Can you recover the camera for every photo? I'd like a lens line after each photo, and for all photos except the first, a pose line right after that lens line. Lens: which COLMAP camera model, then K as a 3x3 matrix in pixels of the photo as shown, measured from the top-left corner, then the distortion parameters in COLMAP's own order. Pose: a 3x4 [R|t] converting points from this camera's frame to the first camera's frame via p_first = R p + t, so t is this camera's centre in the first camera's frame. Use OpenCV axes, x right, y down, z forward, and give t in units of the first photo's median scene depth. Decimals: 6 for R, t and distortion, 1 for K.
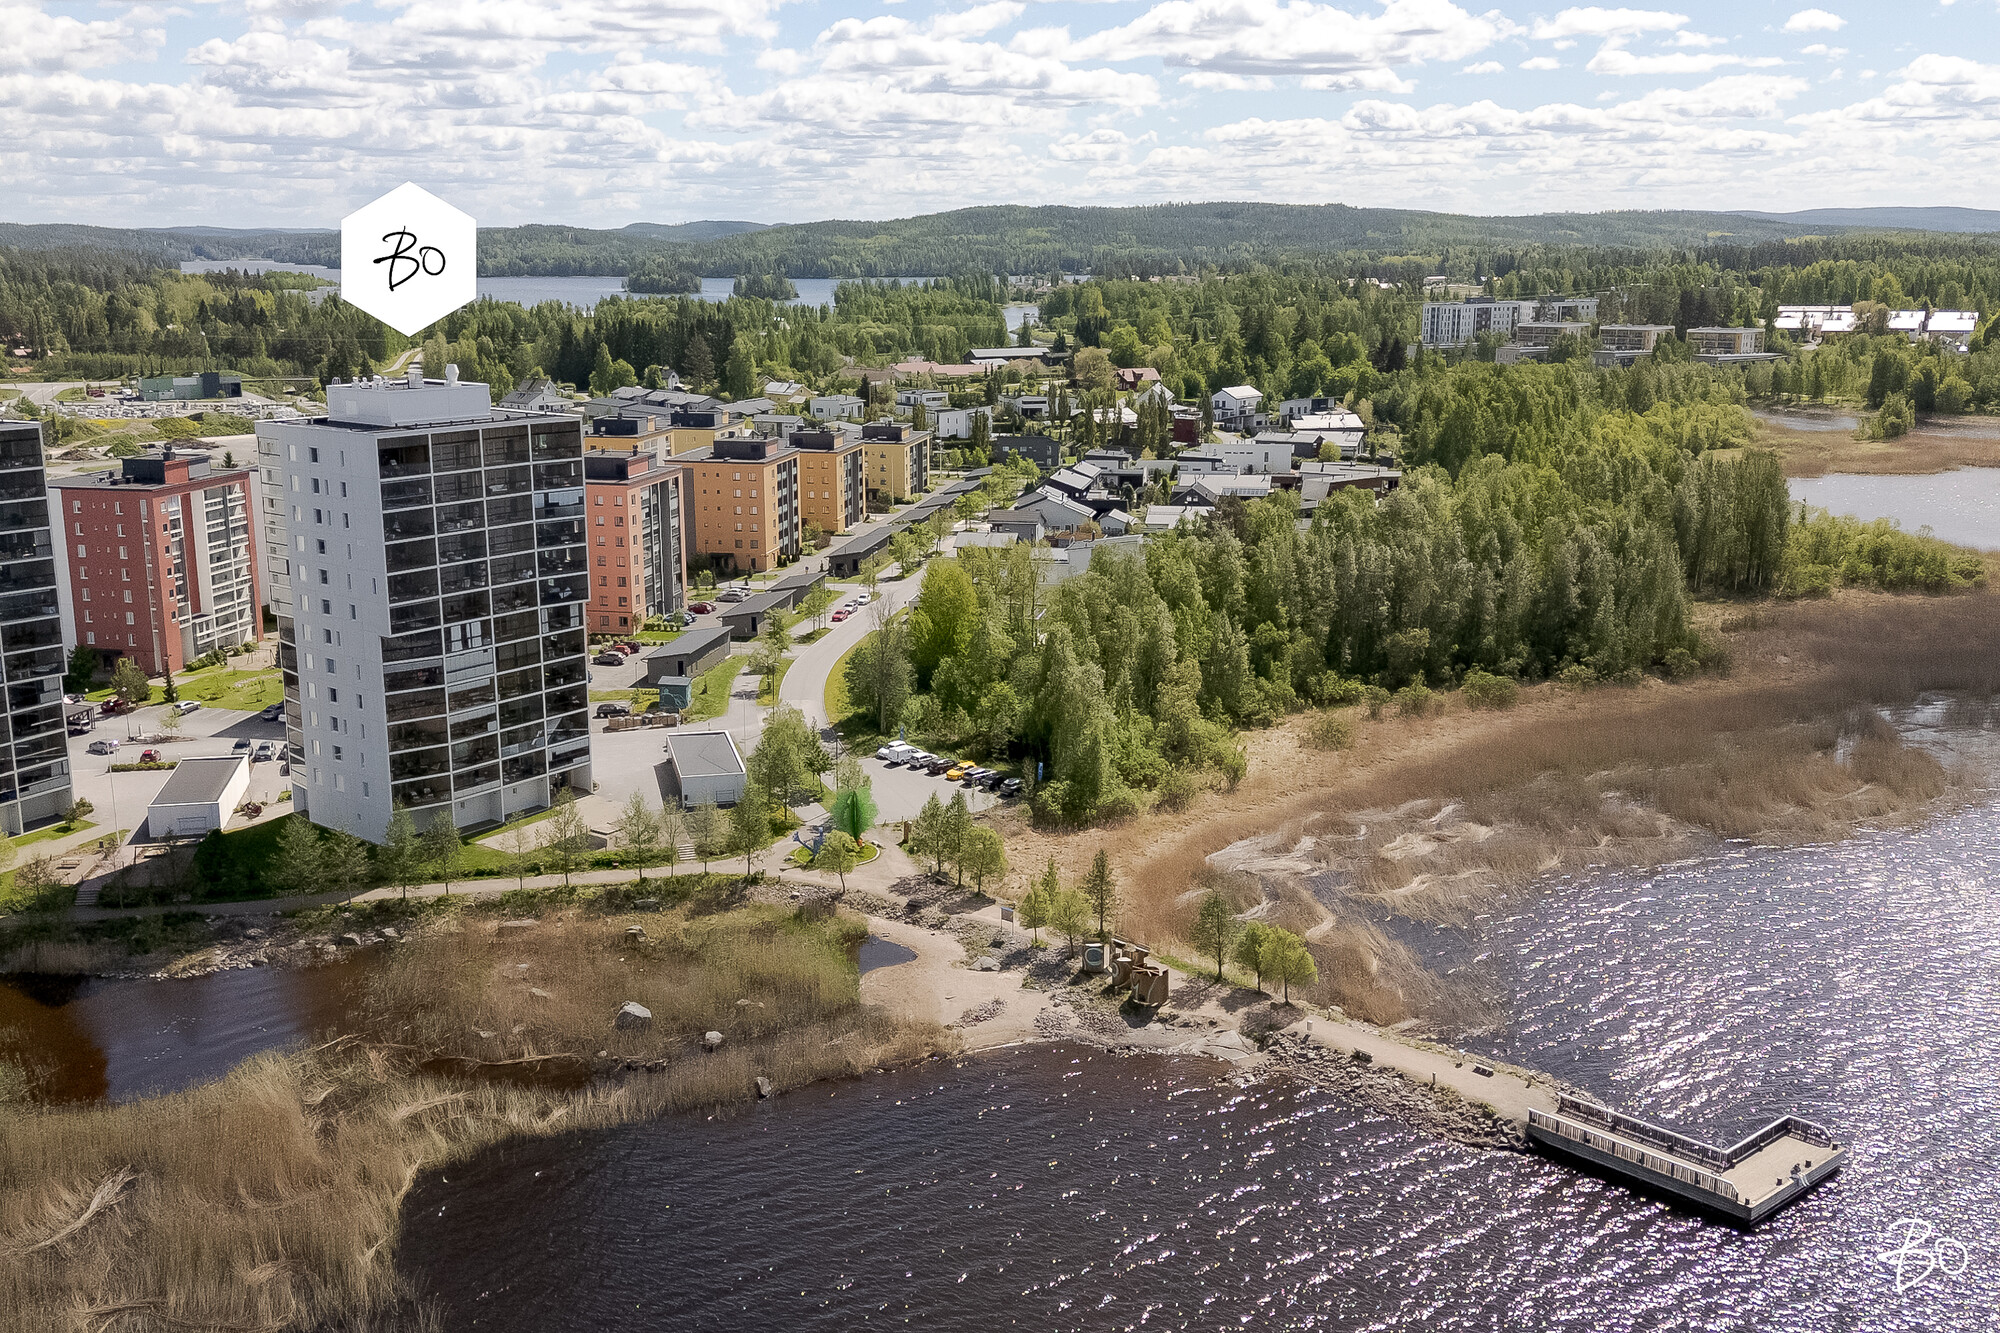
lens RADIAL K [[1802.1, 0, 898.3], [0, 1802.1, 683.9], [0, 0, 1]] dist [0.180685, -0.388977]
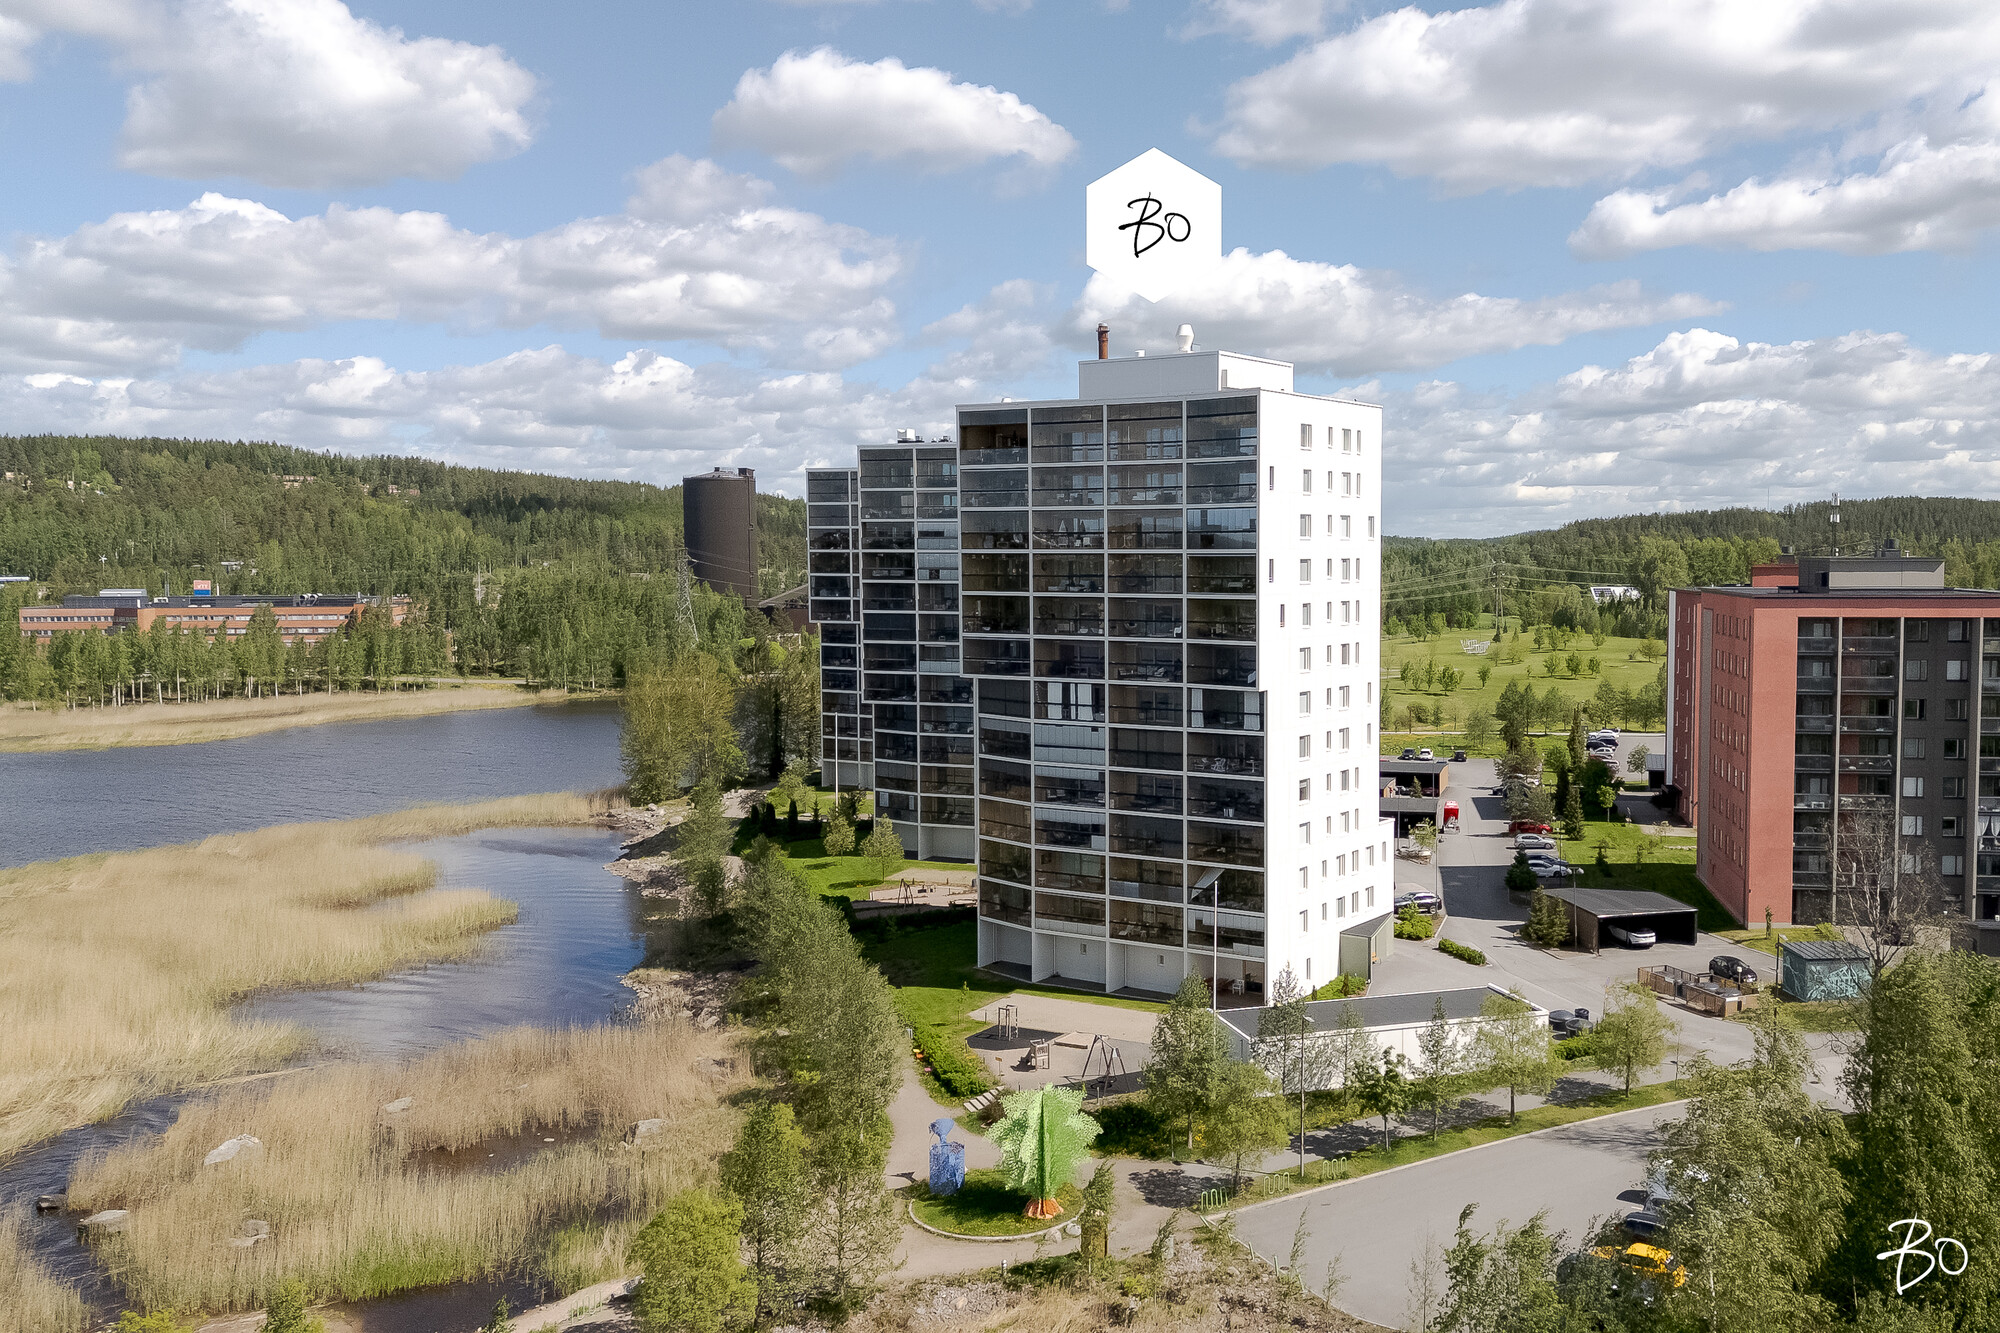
lens RADIAL K [[1725.1, 0, 1275.5], [0, 1725.1, 671.0], [0, 0, 1]] dist [0.168728, -0.350726]
pose [[0.170512, 0.074203, -0.982558, 0.403863], [-0.226002, 0.973523, 0.034301, -0.073719], [0.959088, 0.216211, 0.182768, 0.898882]]
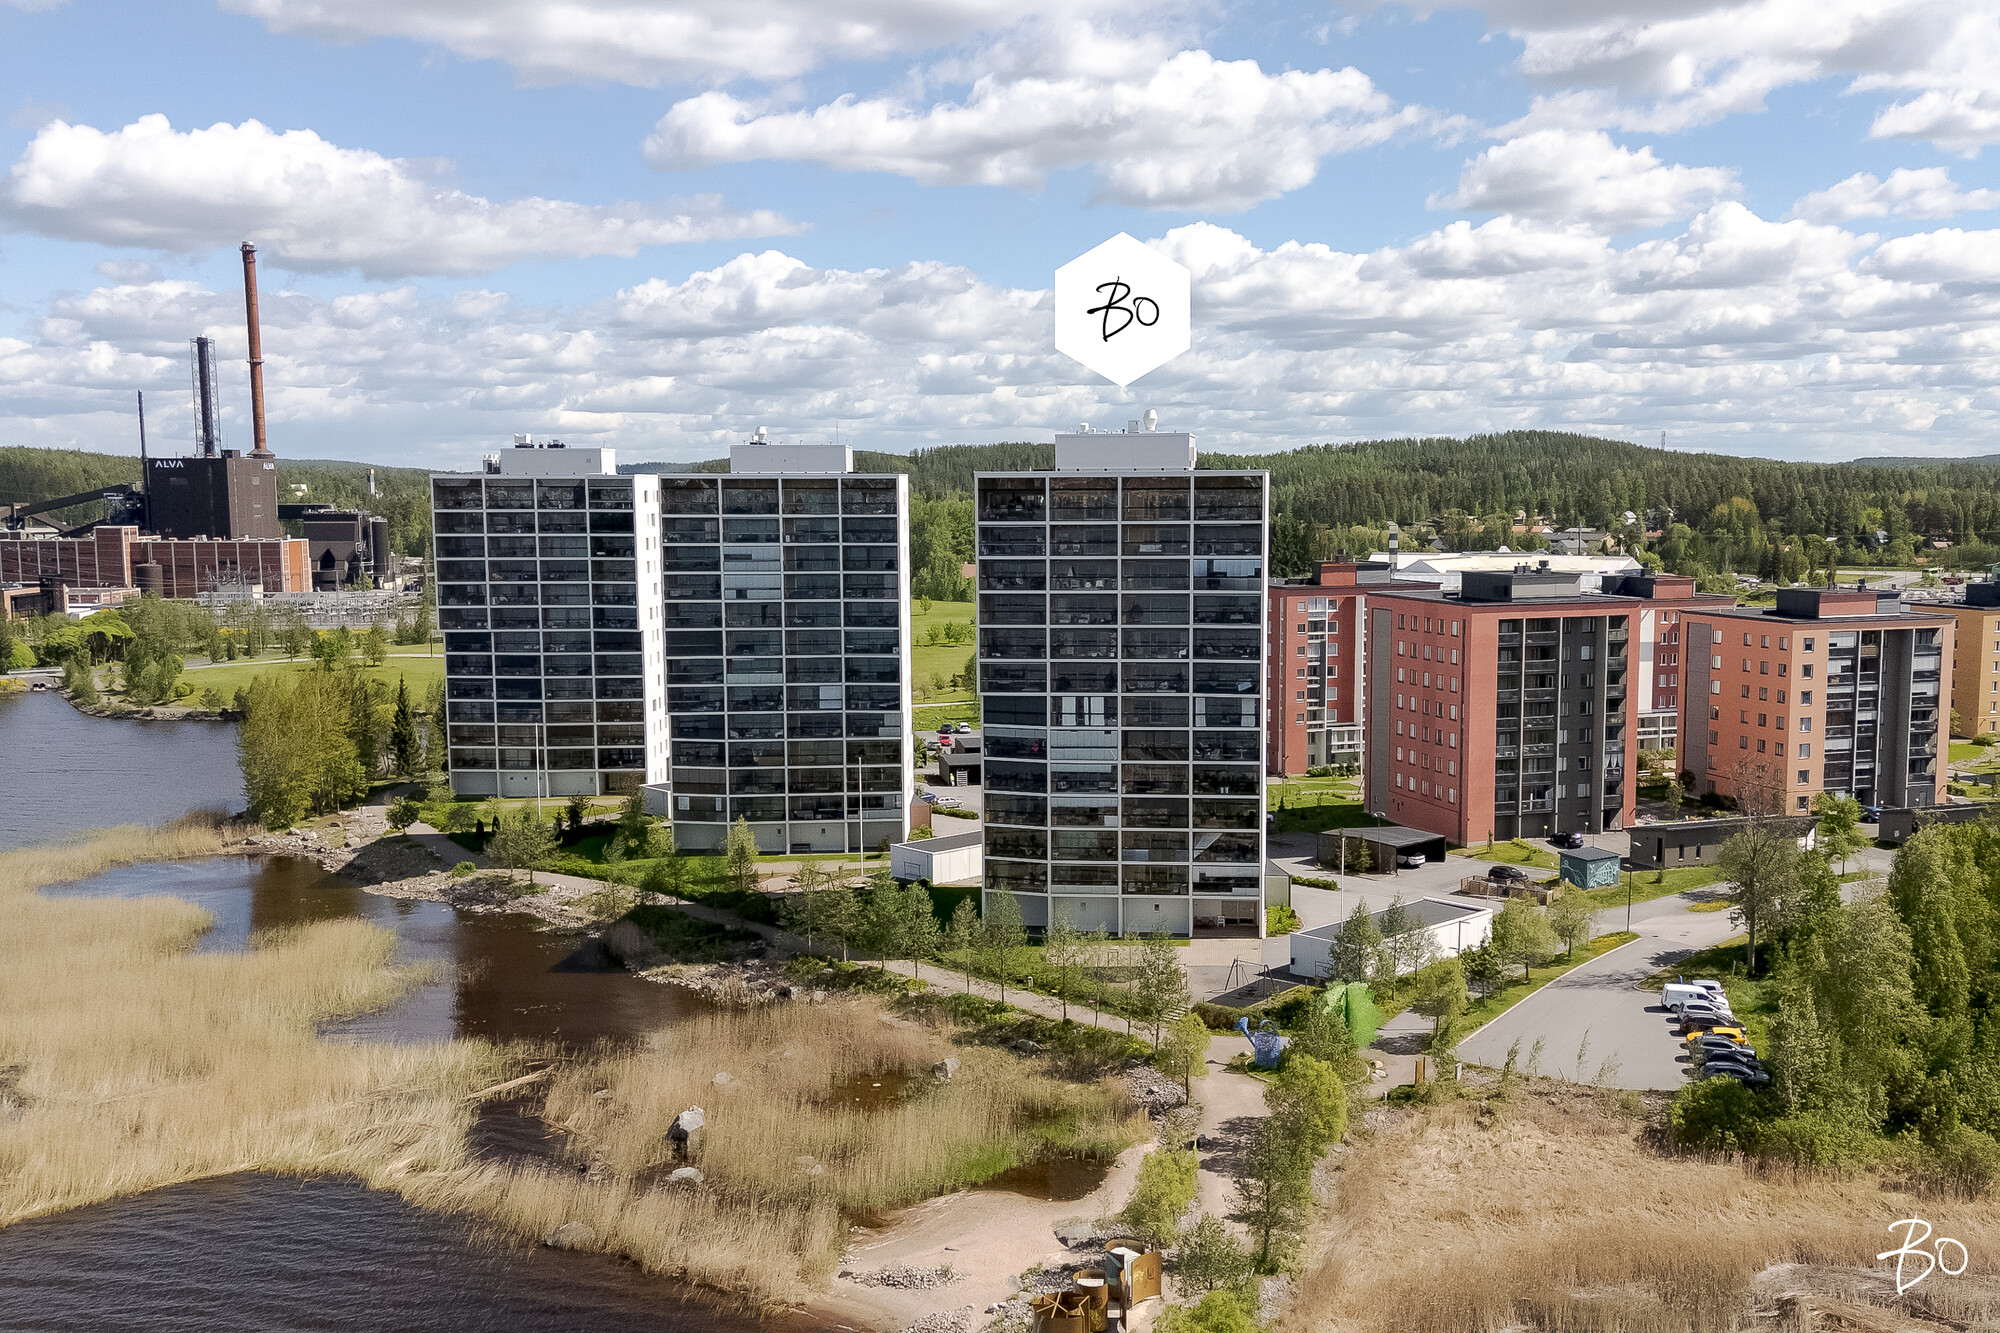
lens RADIAL K [[1837.5, 0, 1150.9], [0, 1837.5, 703.0], [0, 0, 1]] dist [0.153271, -0.346163]
pose [[0.579089, 0.101079, -0.808974, 0.469629], [-0.188258, 0.982046, -0.012058, -0.023973], [0.793230, 0.159279, 0.587721, 0.476672]]
